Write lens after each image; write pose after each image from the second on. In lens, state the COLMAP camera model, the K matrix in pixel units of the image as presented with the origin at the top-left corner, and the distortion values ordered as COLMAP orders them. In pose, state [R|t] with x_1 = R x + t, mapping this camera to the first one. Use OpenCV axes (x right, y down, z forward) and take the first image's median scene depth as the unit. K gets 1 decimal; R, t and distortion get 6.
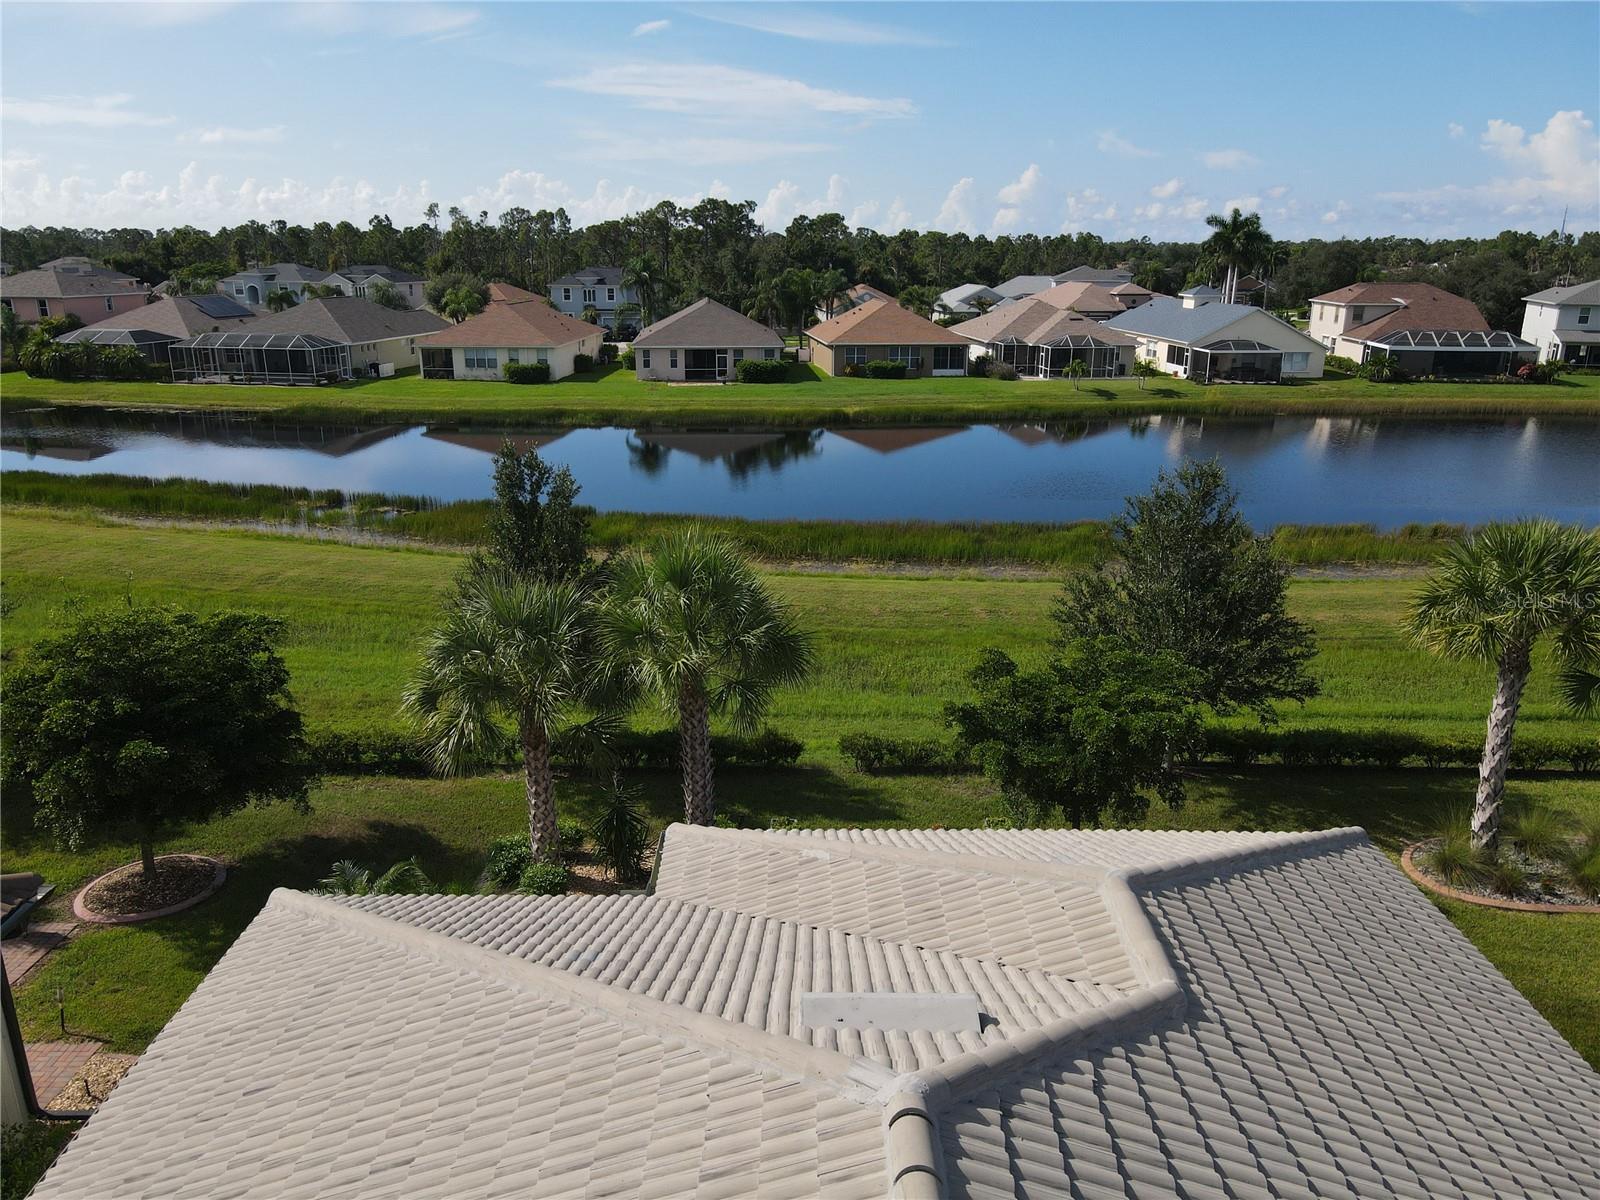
lens RADIAL K [[1169.4, 0, 802.1], [0, 1169.4, 629.1], [0, 0, 1]] dist [0.025335, -0.006527]
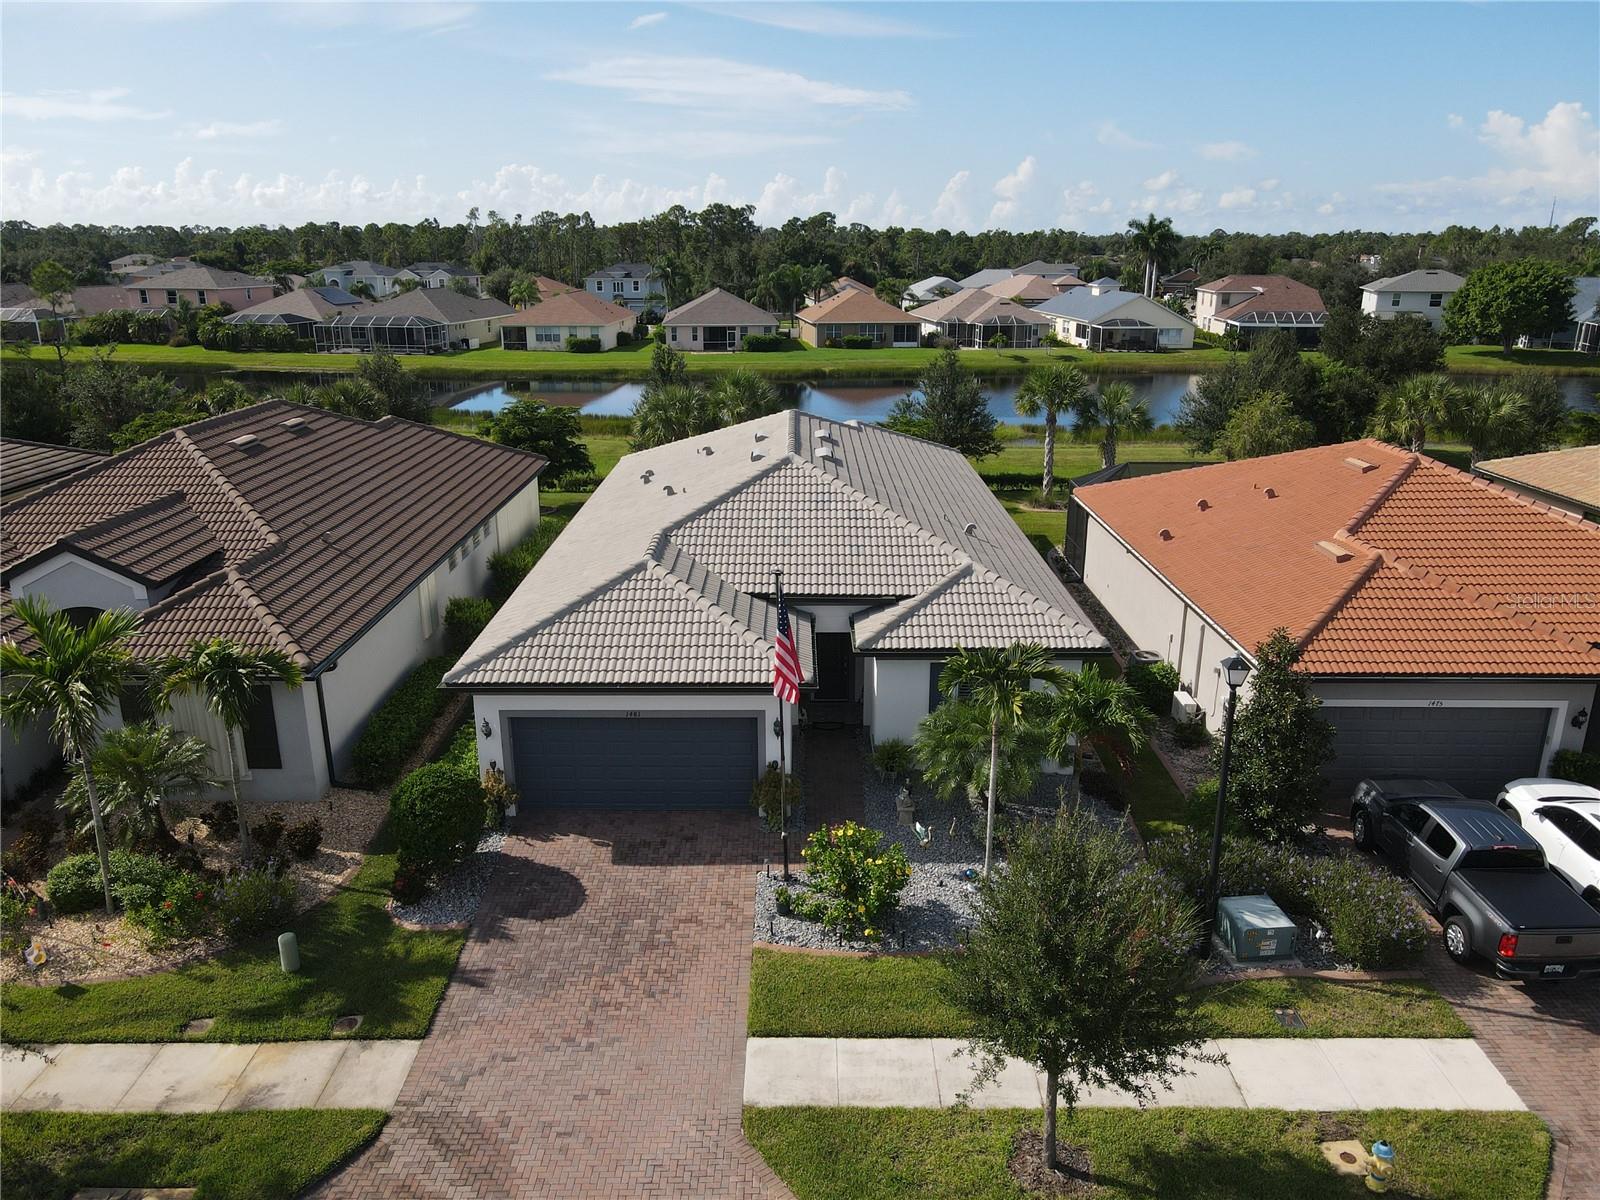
lens RADIAL K [[1169.4, 0, 802.1], [0, 1169.4, 629.1], [0, 0, 1]] dist [0.025335, -0.006527]
pose [[0.999994, -0.003249, 0.001170, 0.007443], [0.003243, 0.999981, 0.005226, 0.085373], [-0.001187, -0.005222, 0.999986, -0.287582]]
